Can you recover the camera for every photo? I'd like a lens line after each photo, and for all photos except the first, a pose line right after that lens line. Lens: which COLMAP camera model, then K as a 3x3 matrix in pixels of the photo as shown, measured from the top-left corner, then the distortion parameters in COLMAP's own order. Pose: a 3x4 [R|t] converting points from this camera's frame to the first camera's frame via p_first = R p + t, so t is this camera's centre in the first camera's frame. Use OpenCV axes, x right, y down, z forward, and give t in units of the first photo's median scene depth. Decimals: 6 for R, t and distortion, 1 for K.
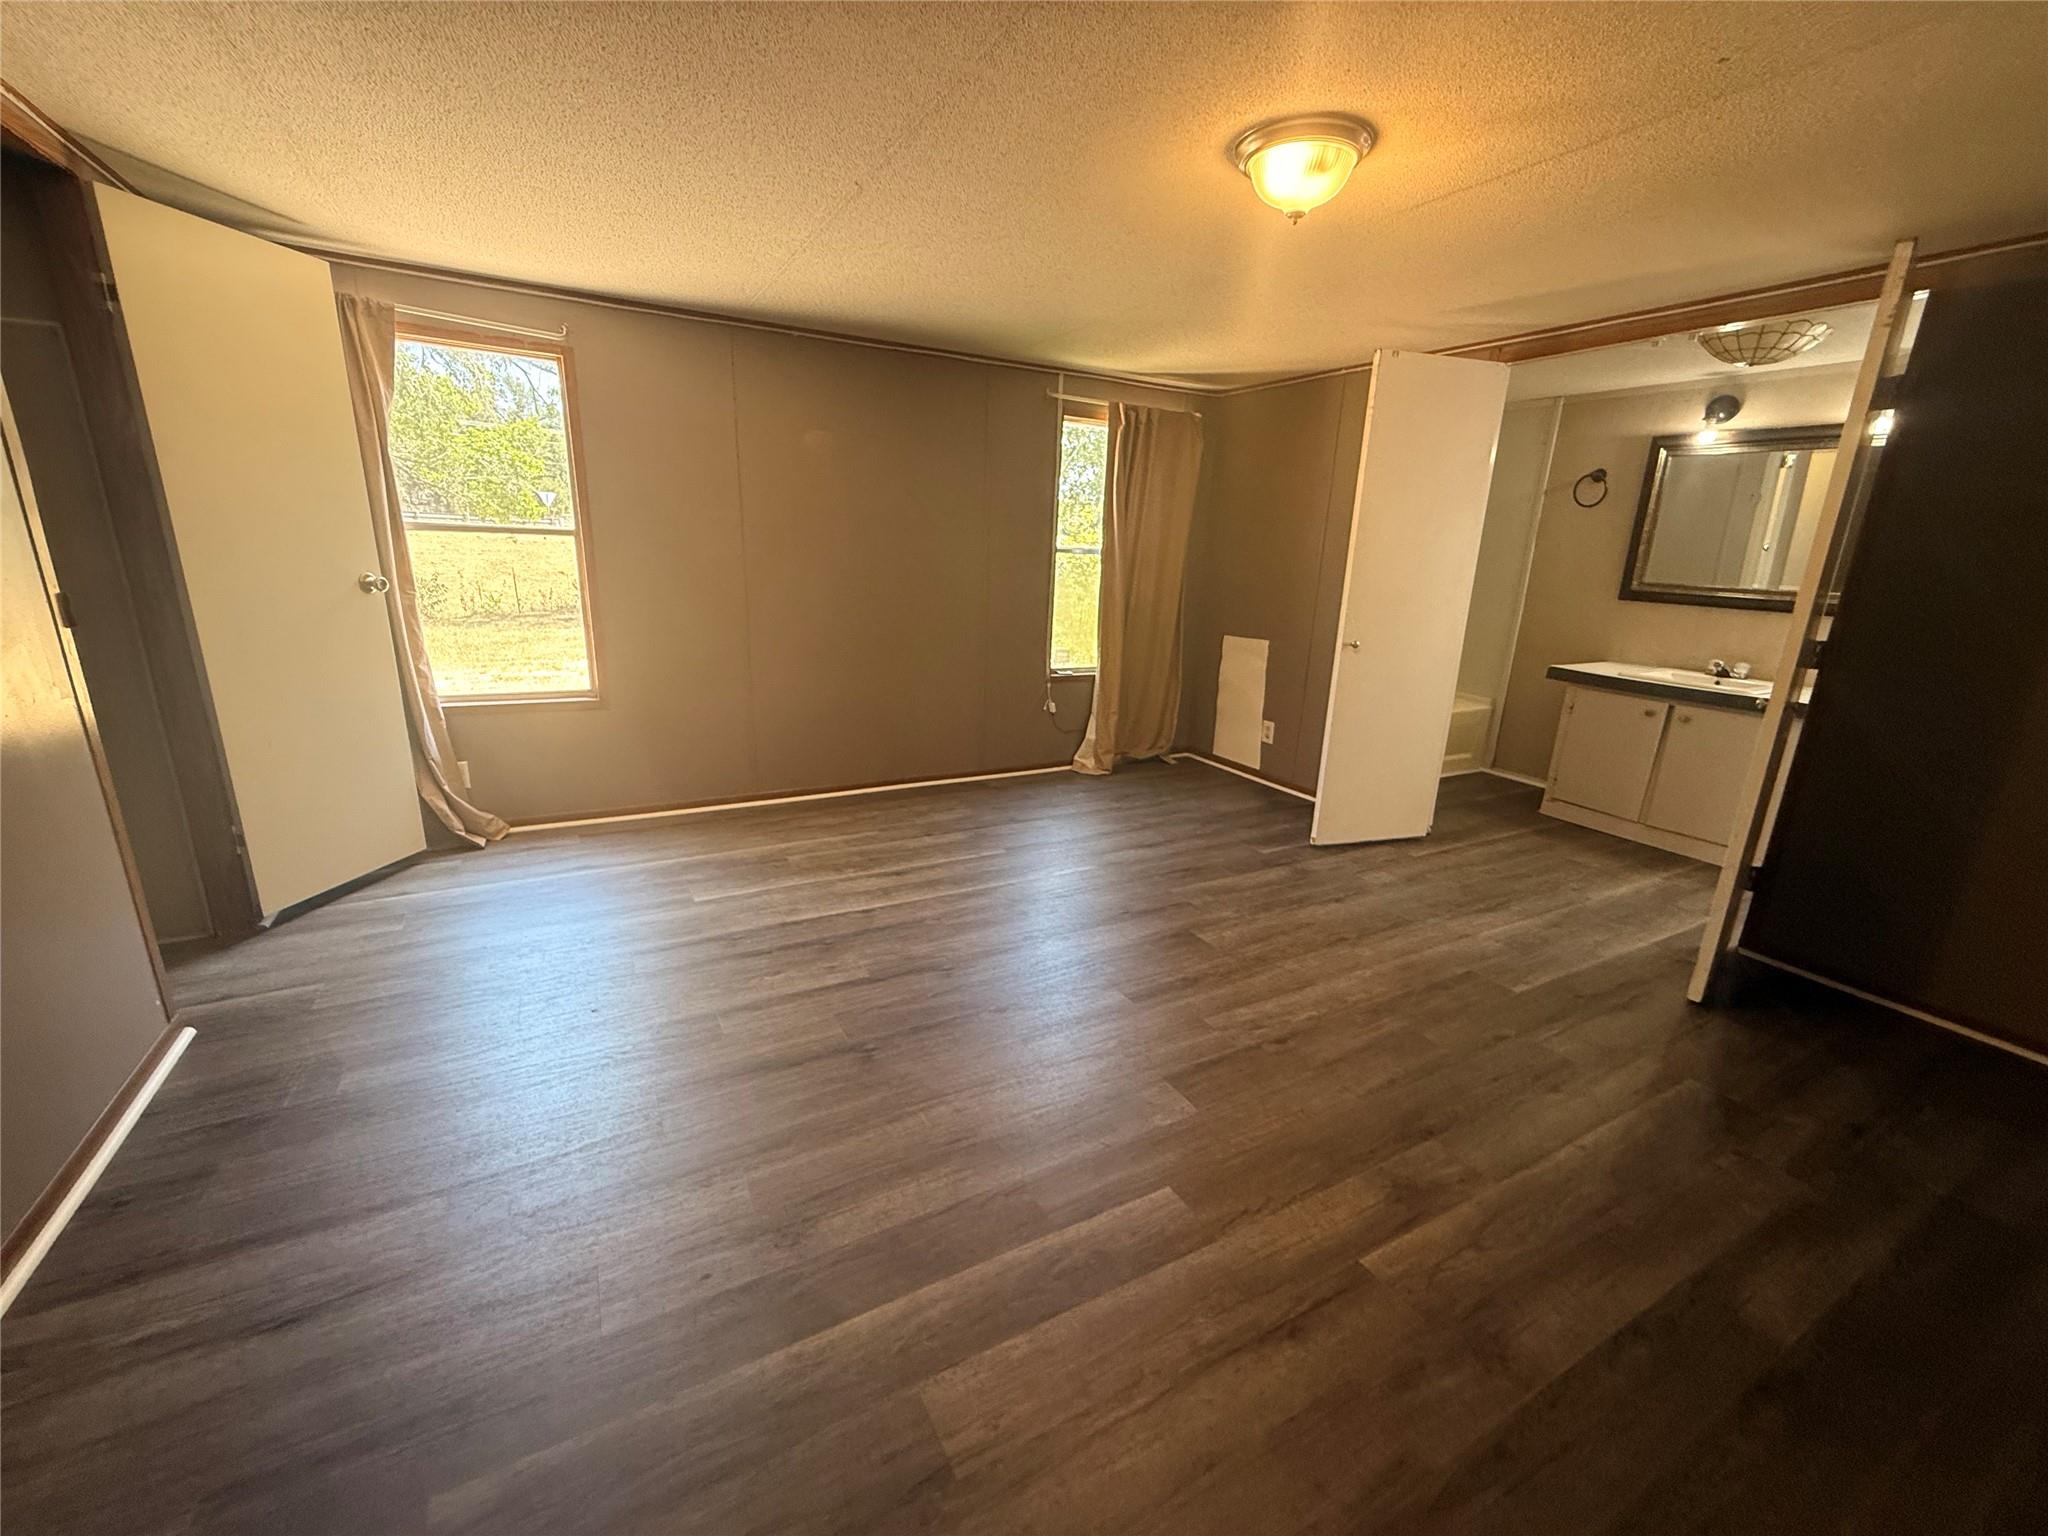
lens RADIAL K [[826.0, 0, 1016.4], [0, 826.0, 768.5], [0, 0, 1]] dist [-0.000618, 0.000277]
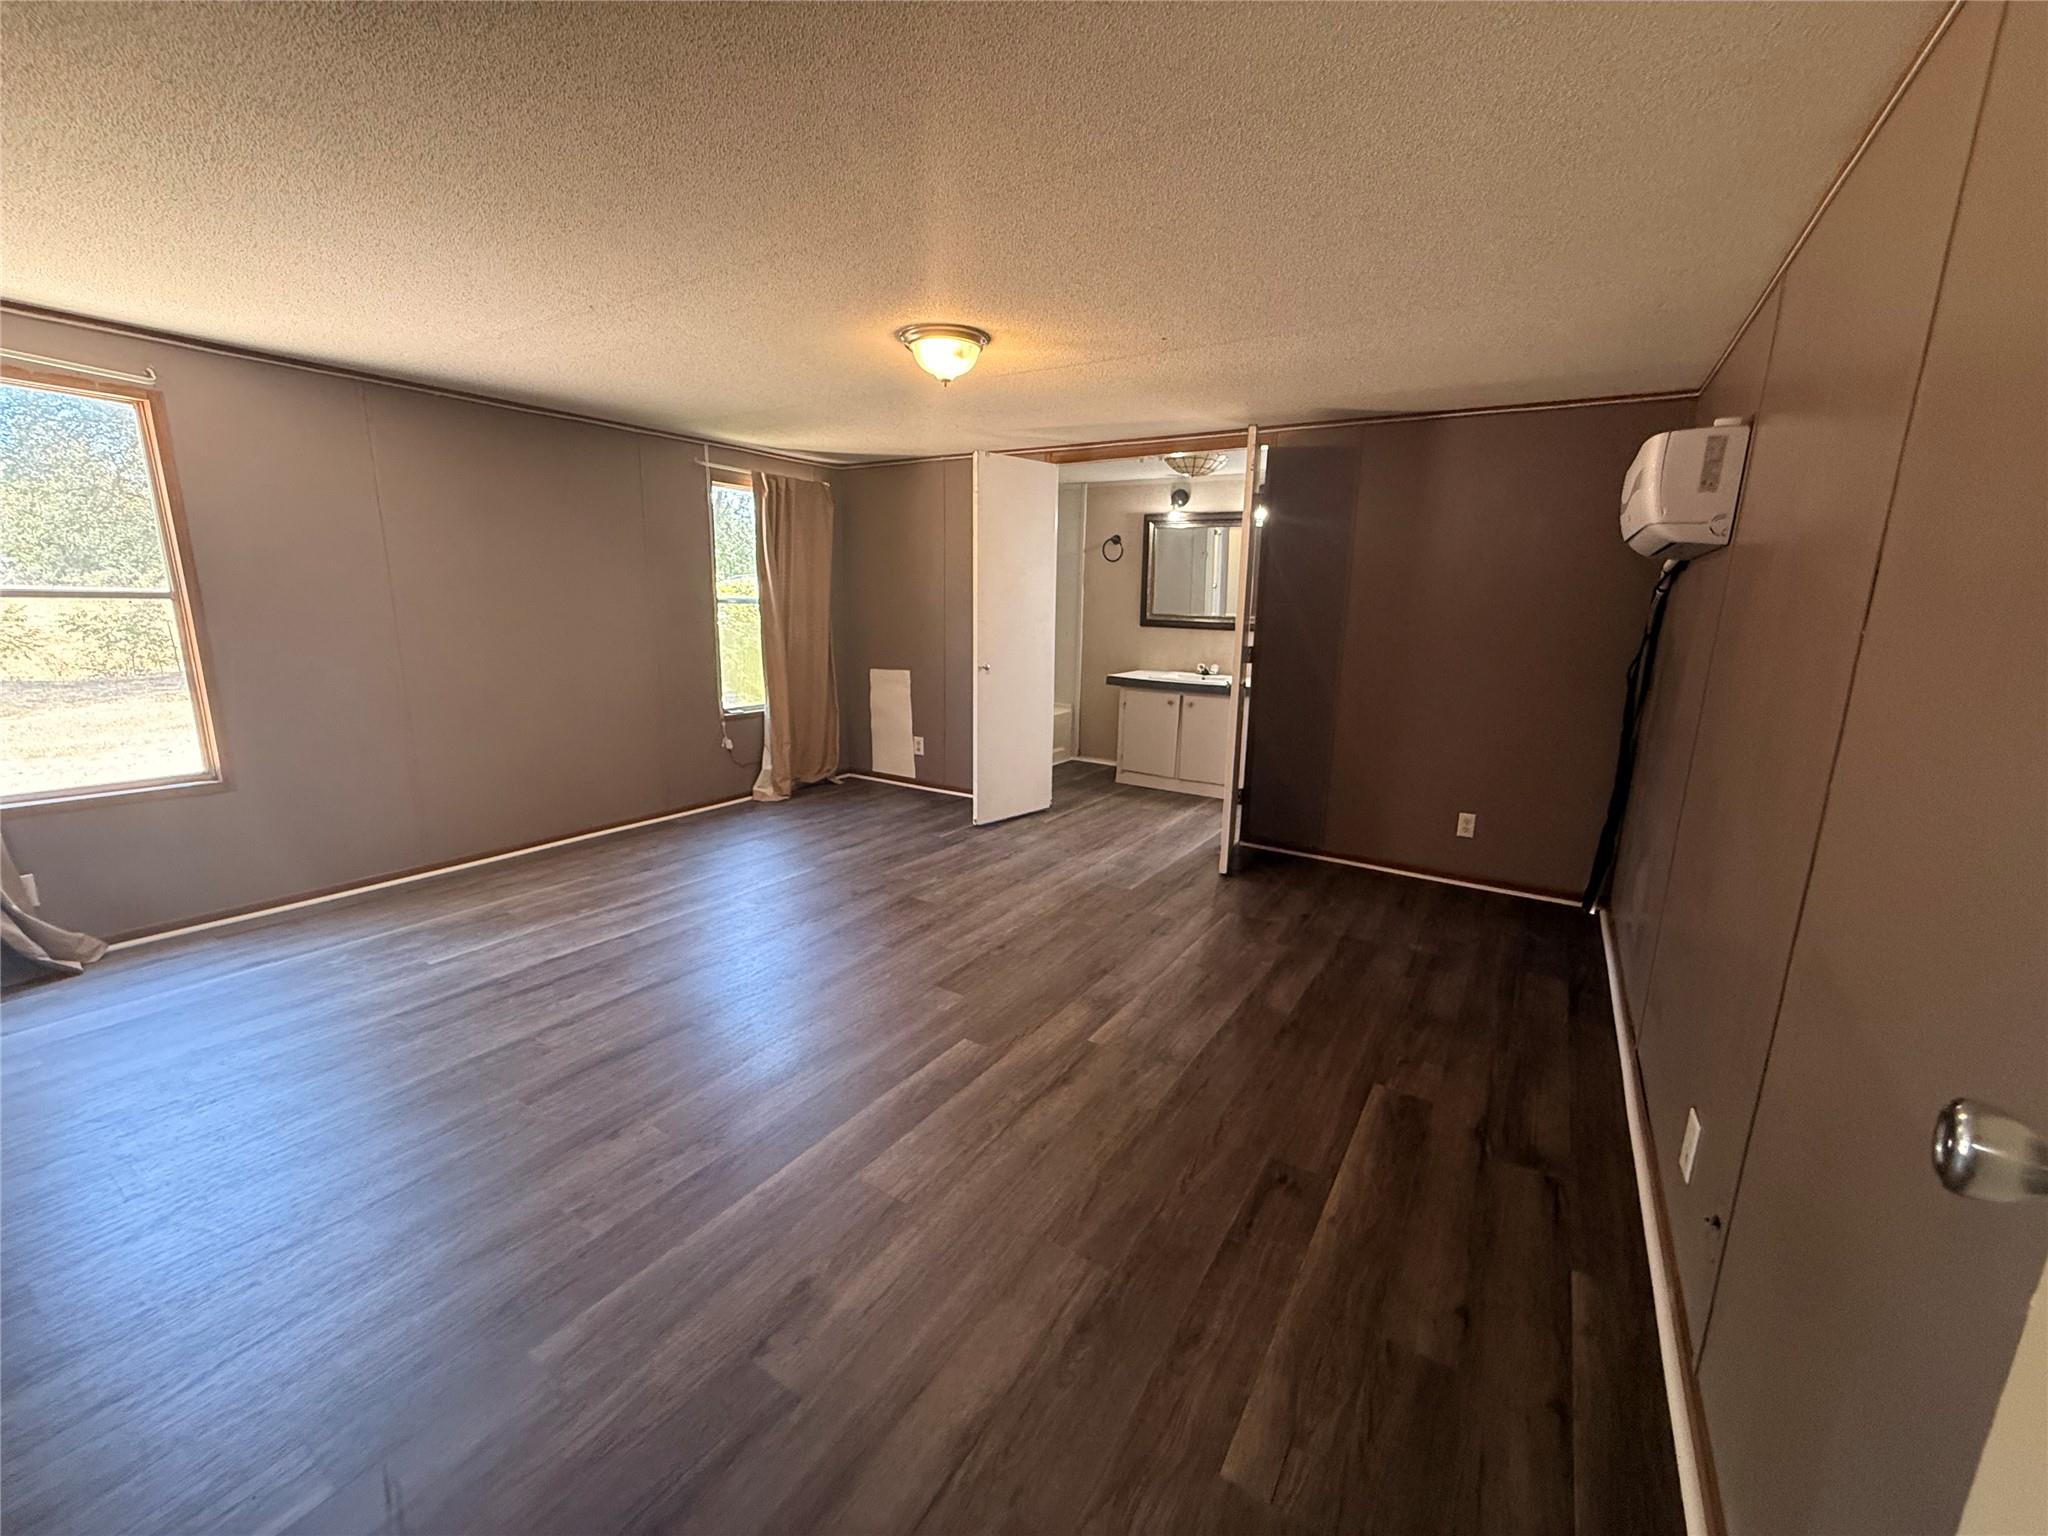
lens RADIAL K [[826.0, 0, 1023.4], [0, 826.0, 765.6], [0, 0, 1]] dist [-0.000618, 0.000277]
pose [[0.877499, -0.115911, 0.465361, -0.174294], [0.140045, 0.989991, -0.017489, 0.037380], [-0.458675, 0.080518, 0.884948, -0.185212]]
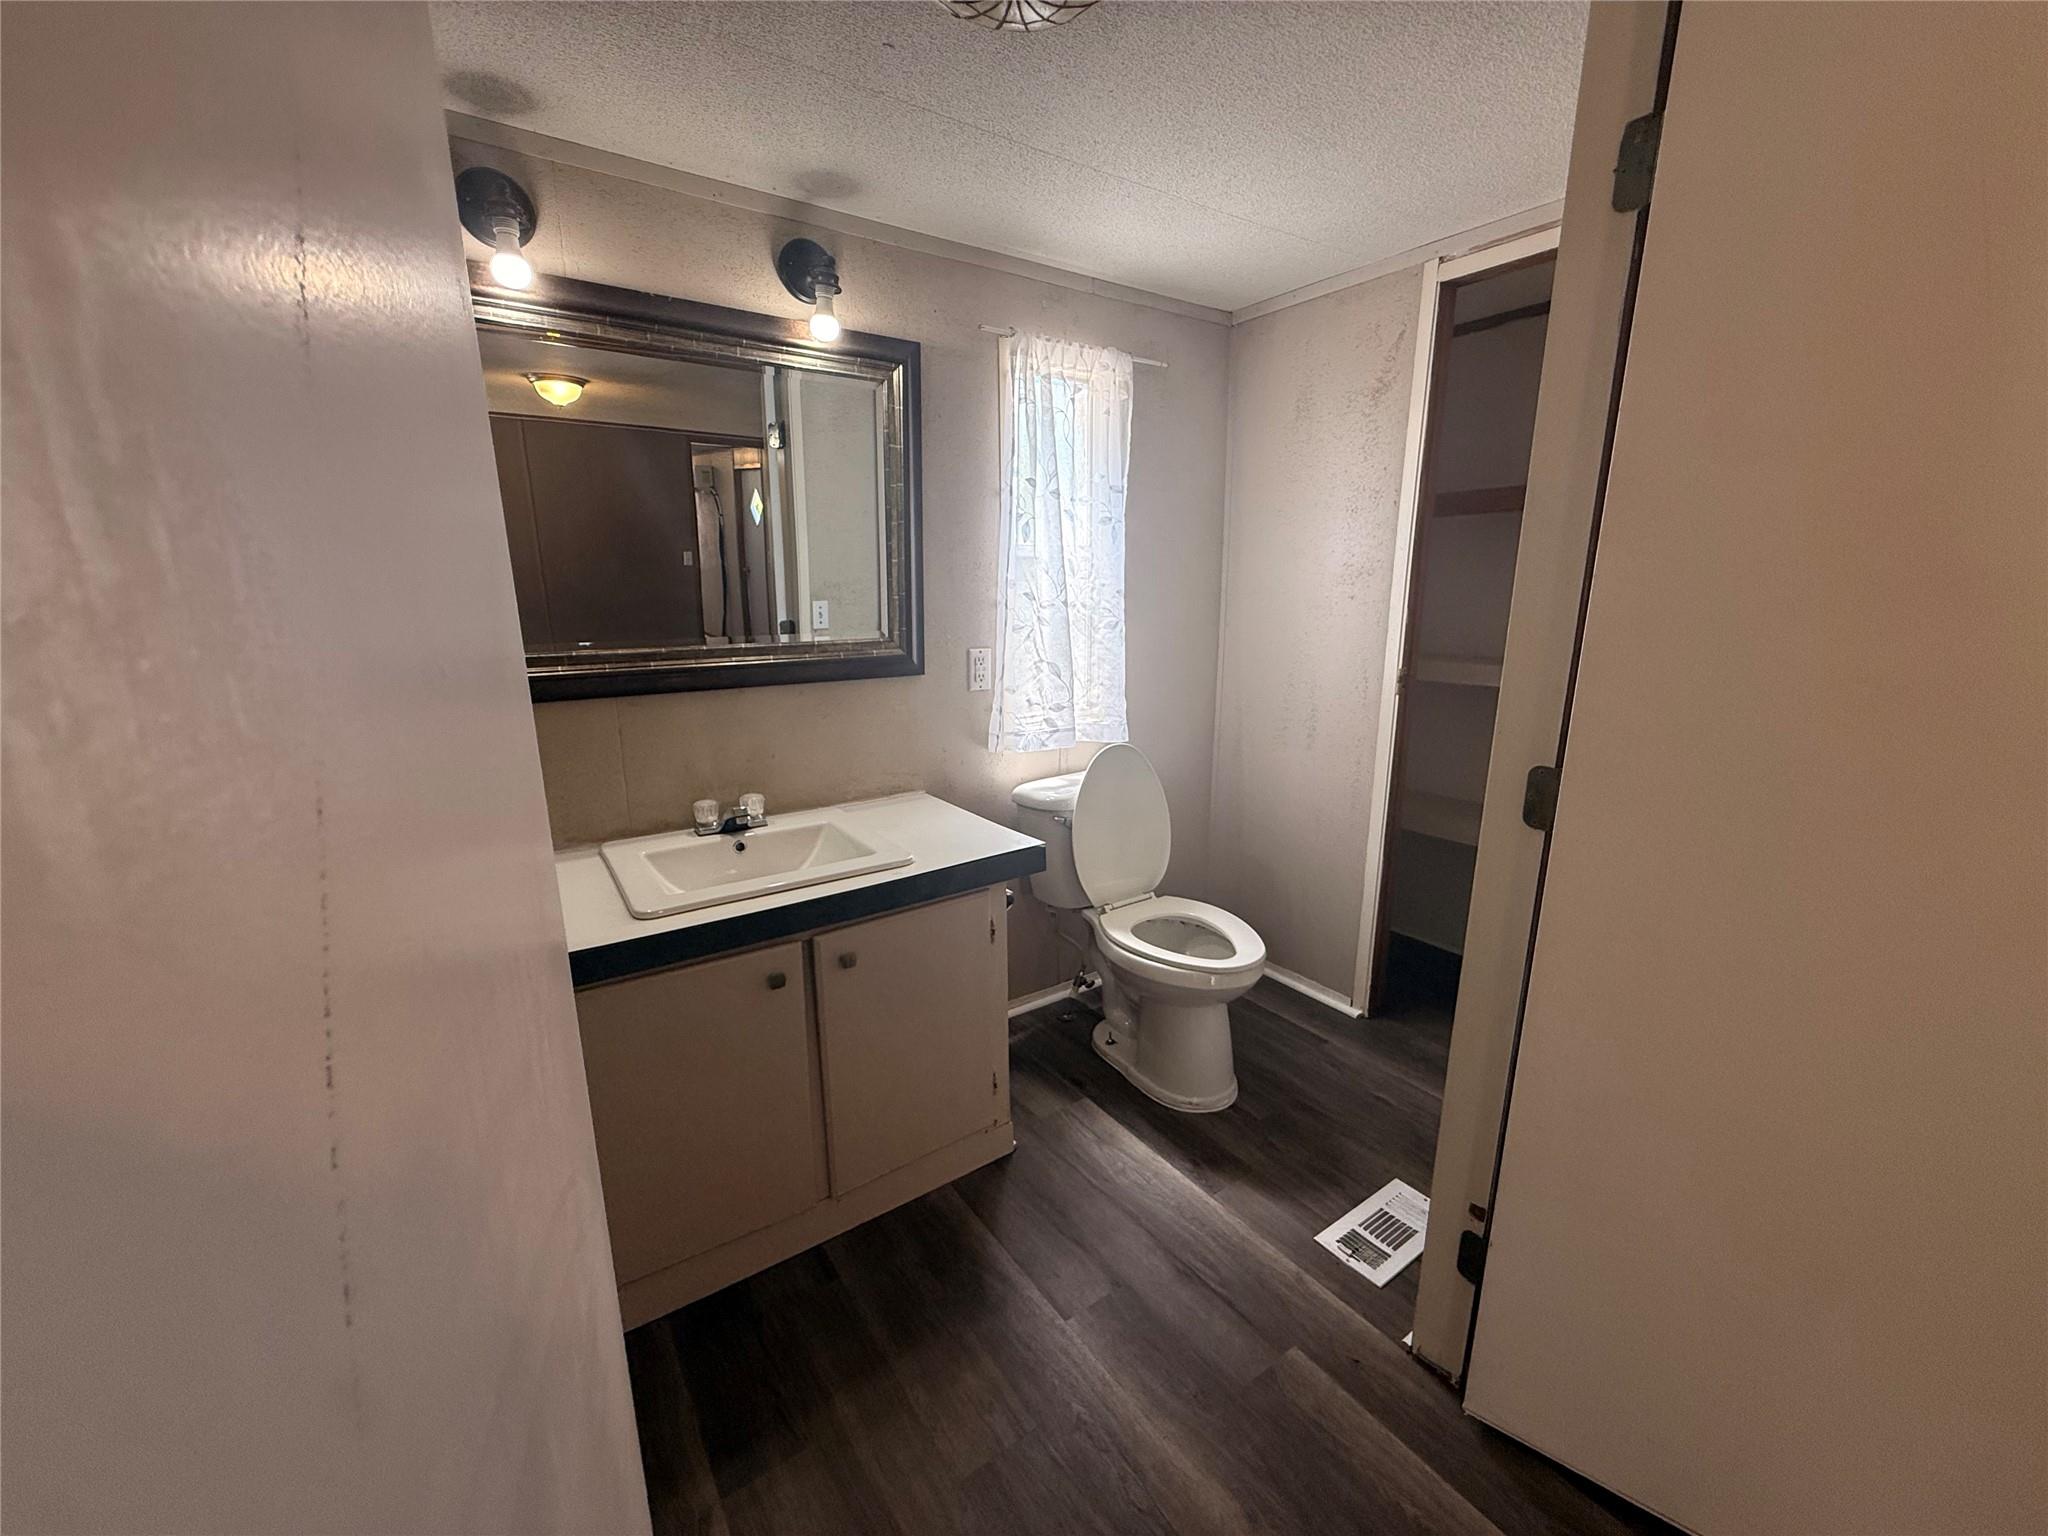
lens RADIAL K [[826.0, 0, 1031.6], [0, 826.0, 761.0], [0, 0, 1]] dist [-0.000618, 0.000277]
pose [[-0.103208, -0.248665, 0.963075, 0.458808], [0.269305, 0.925095, 0.267719, -0.273585], [-0.957509, 0.286991, -0.028510, 0.995168]]
